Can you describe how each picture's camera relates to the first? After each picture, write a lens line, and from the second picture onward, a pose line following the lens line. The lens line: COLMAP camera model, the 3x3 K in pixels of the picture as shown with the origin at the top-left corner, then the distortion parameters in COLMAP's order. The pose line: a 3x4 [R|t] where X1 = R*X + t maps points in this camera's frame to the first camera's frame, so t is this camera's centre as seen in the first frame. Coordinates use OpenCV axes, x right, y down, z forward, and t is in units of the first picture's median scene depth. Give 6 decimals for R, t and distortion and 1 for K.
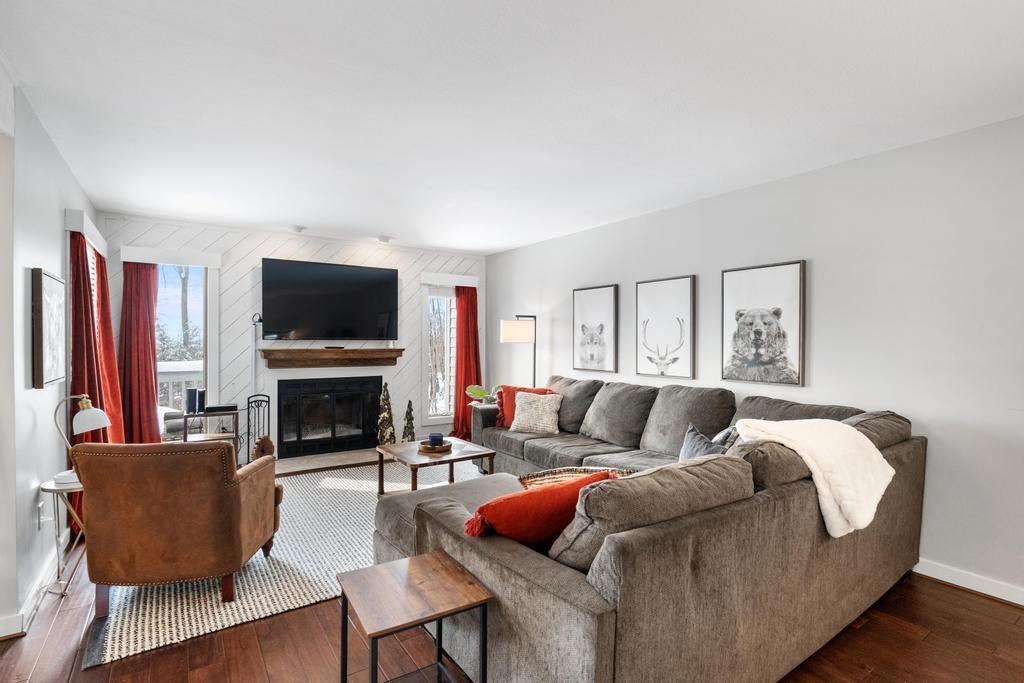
lens RADIAL K [[492.8, 0, 509.9], [0, 492.8, 345.6], [0, 0, 1]] dist [-0.002976, -0.001312]
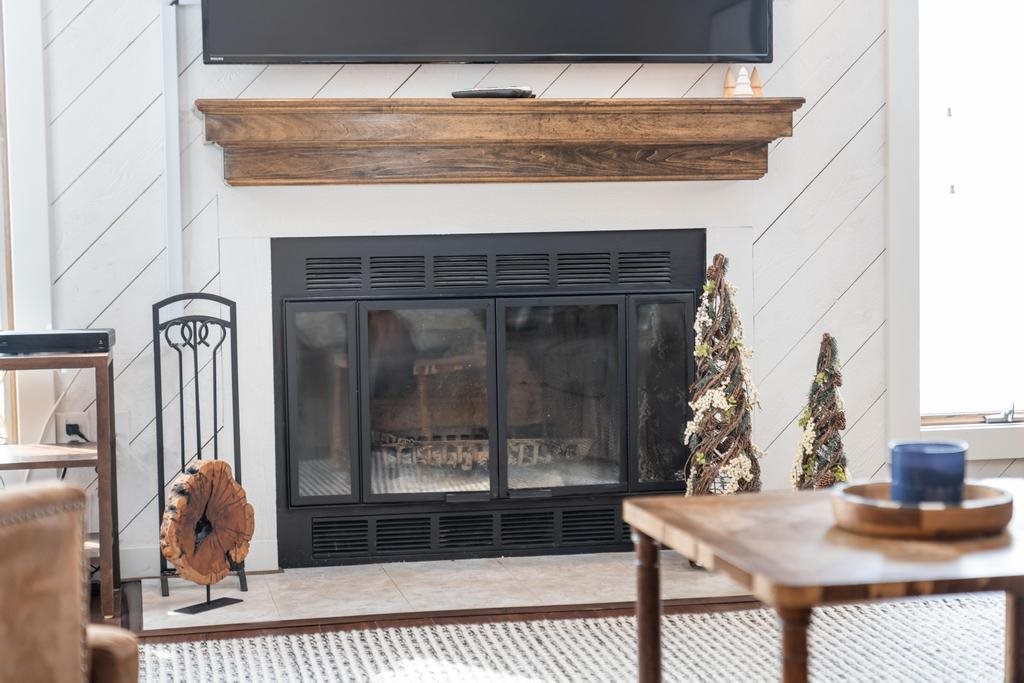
lens RADIAL K [[1827.8, 0, 503.0], [0, 1827.8, 343.3], [0, 0, 1]] dist [0.030902, 0.000000]
pose [[0.917890, 0.005488, -0.396796, -0.017908], [0.016046, 0.998573, 0.050929, 0.076019], [0.396510, -0.053114, 0.916493, 0.227905]]
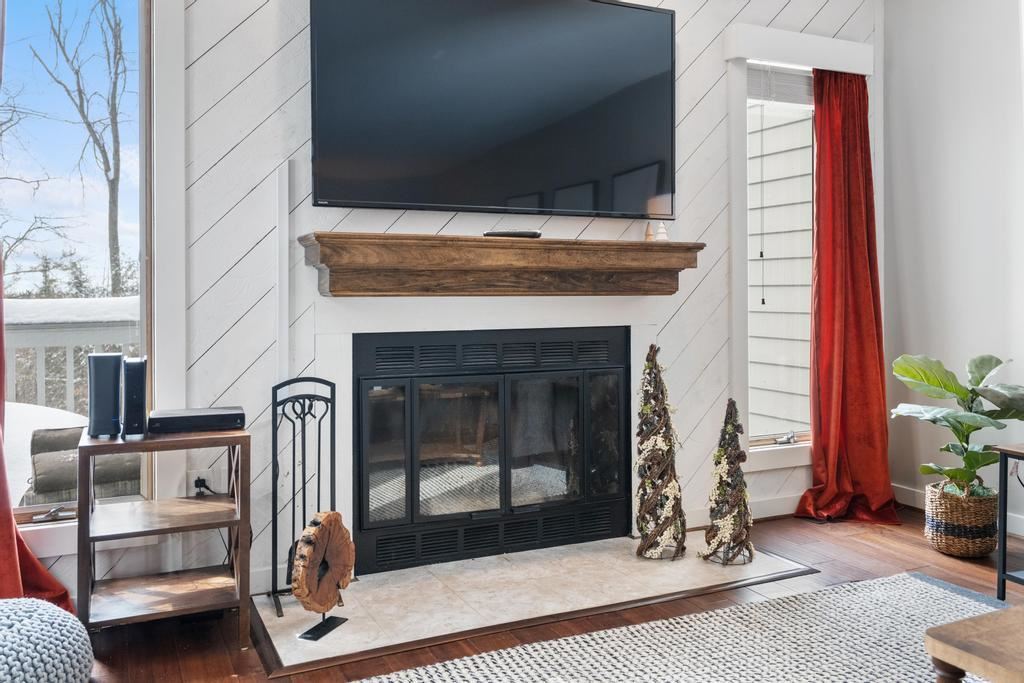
lens RADIAL K [[821.6, 0, 496.2], [0, 821.6, 290.4], [0, 0, 1]] dist [0.010912, 0.006347]
pose [[0.988388, -0.007000, -0.151790, -0.288836], [0.005288, 0.999918, -0.011675, 0.047328], [0.151859, 0.010737, 0.988344, 0.465644]]
